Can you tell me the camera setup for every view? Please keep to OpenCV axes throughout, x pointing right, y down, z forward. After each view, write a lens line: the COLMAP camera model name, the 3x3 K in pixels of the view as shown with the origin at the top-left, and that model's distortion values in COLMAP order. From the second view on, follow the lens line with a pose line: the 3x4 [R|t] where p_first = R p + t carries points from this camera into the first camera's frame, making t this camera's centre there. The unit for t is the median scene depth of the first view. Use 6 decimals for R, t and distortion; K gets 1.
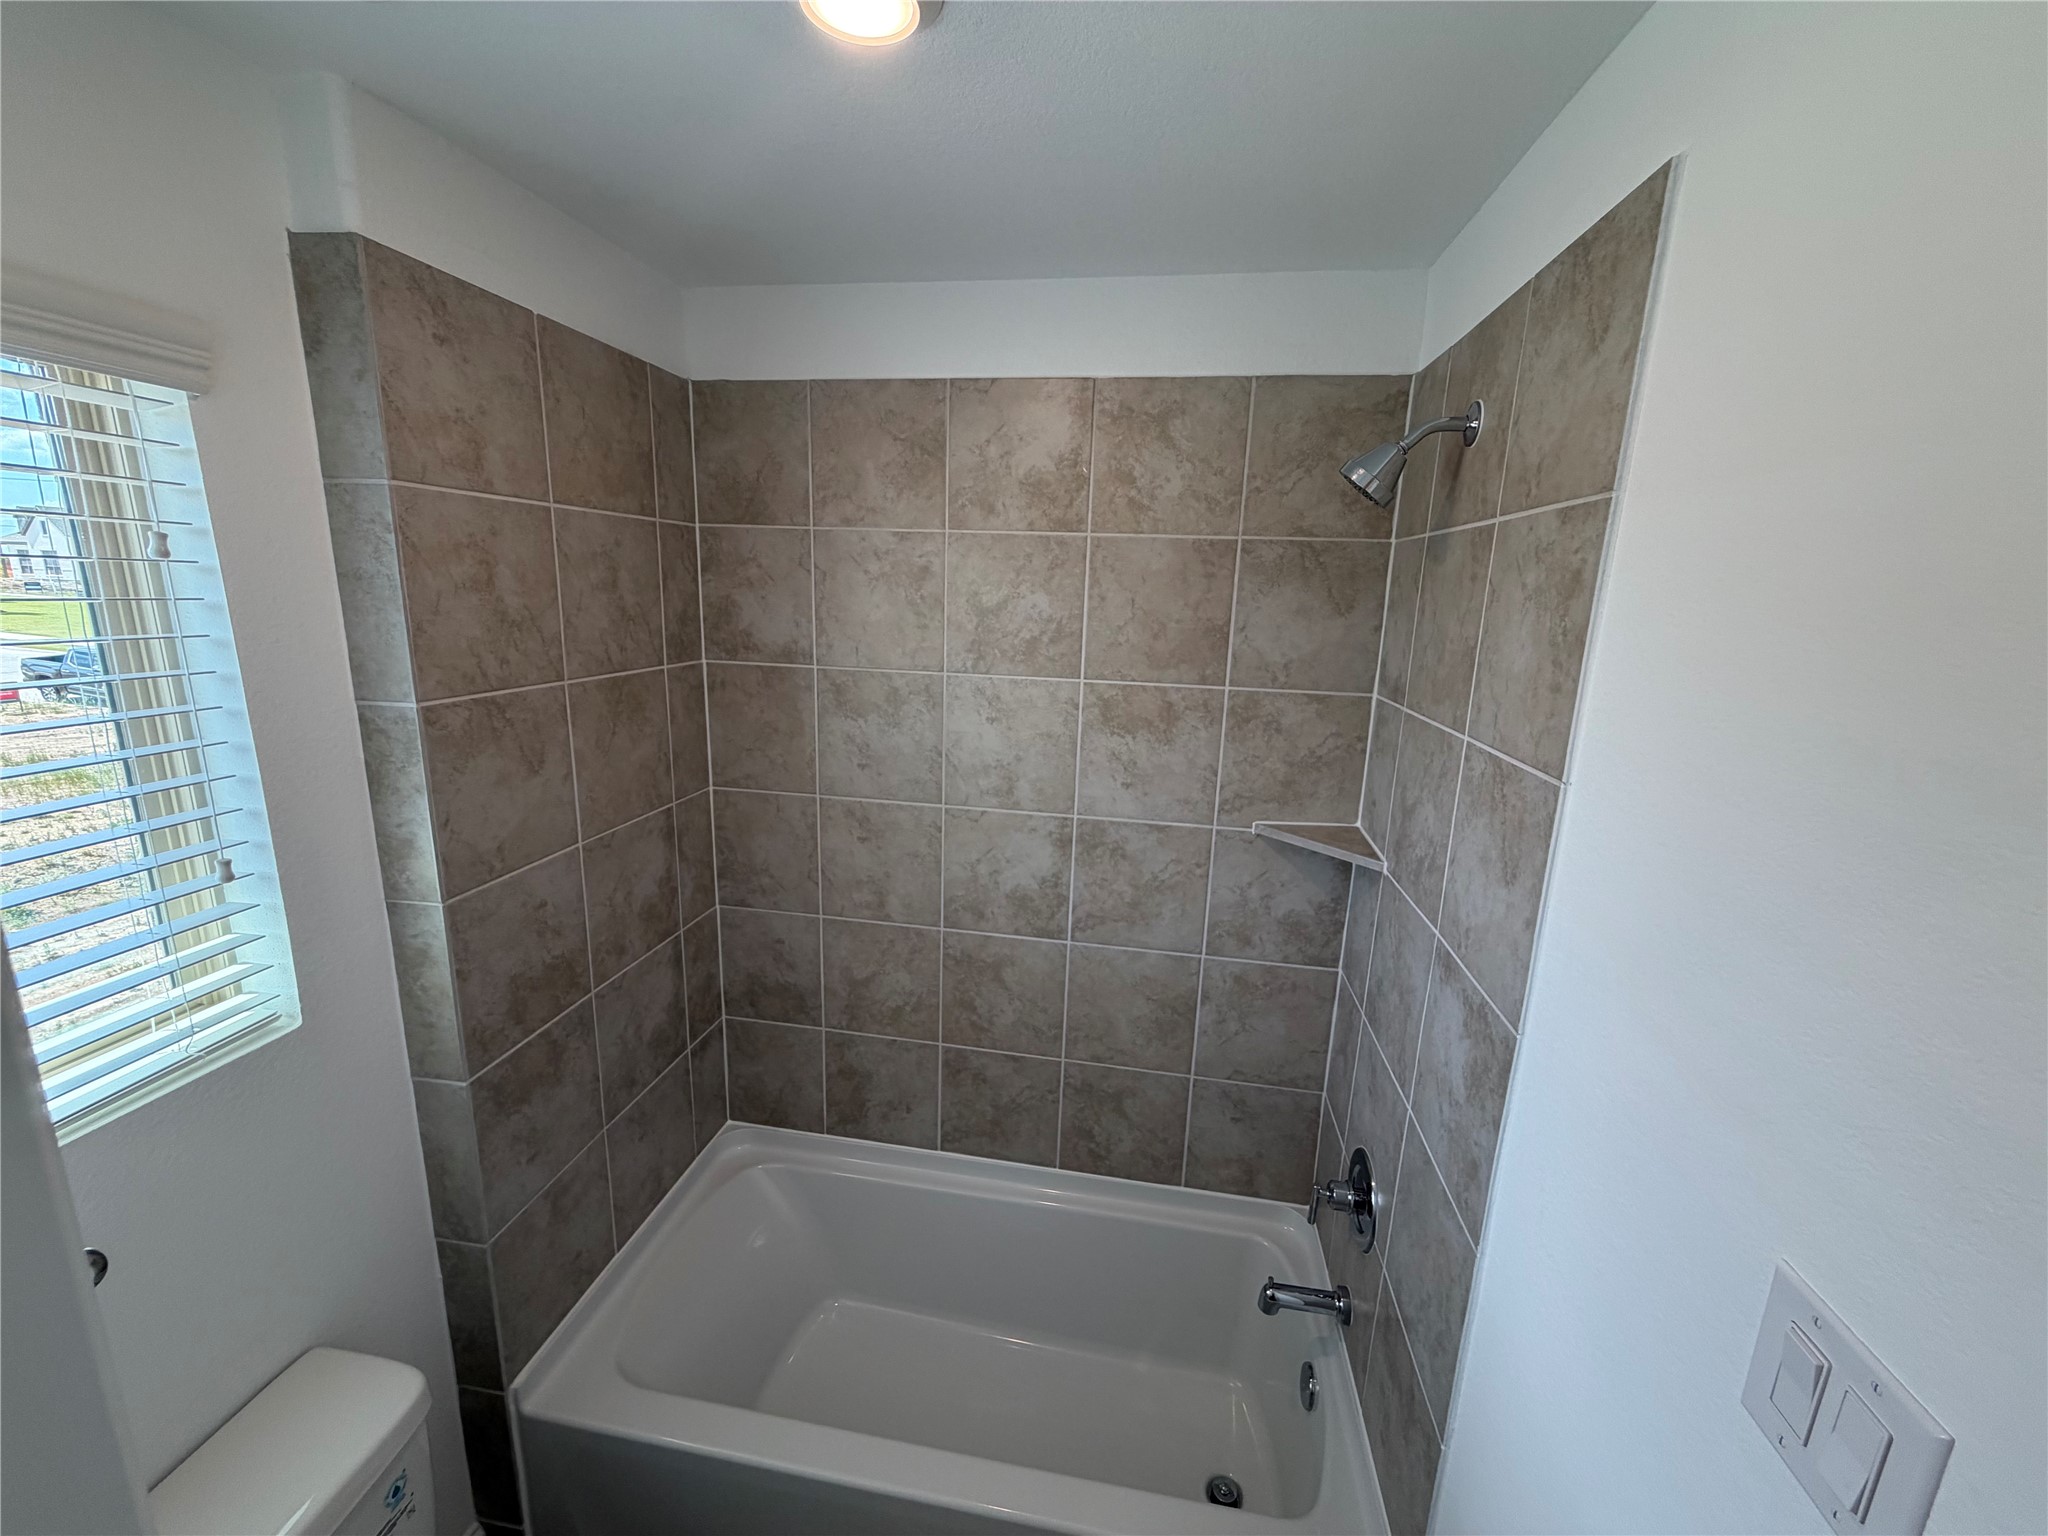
lens RADIAL K [[819.3, 0, 1022.9], [0, 819.3, 770.9], [0, 0, 1]] dist [-0.004388, -0.000088]
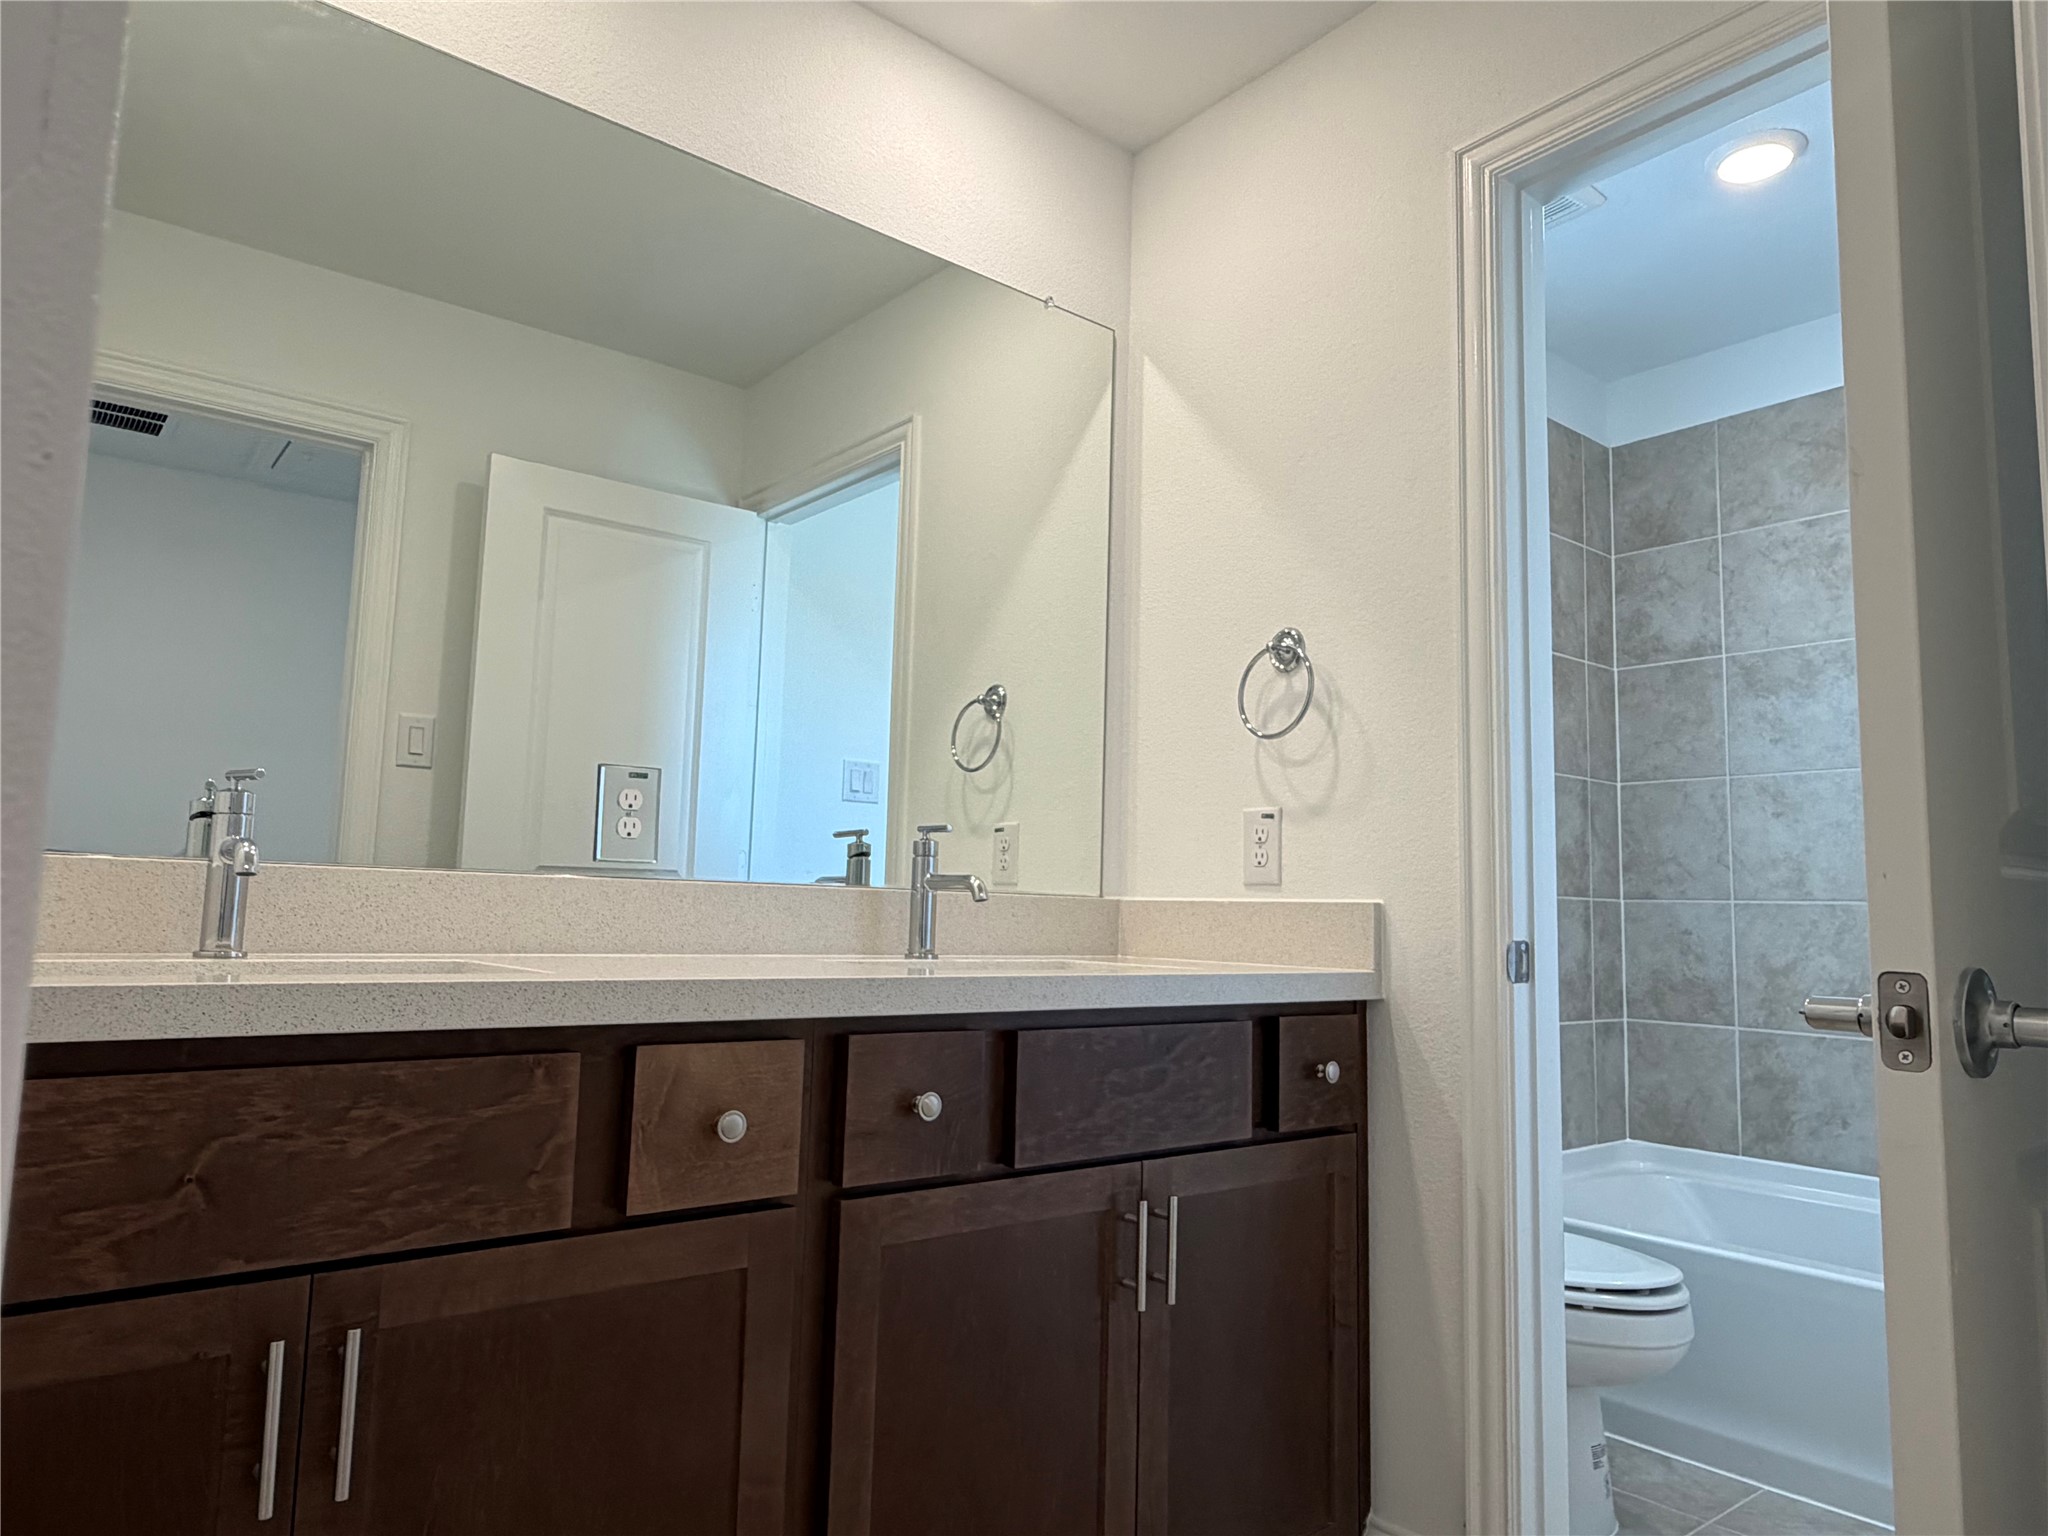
lens RADIAL K [[1302.4, 0, 1021.4], [0, 1302.4, 767.4], [0, 0, 1]] dist [0.005381, 0.002999]
pose [[0.750438, -0.084674, -0.655495, 0.168771], [-0.143462, 0.947248, -0.286602, 0.637143], [0.645184, 0.309115, 0.698703, -0.763372]]
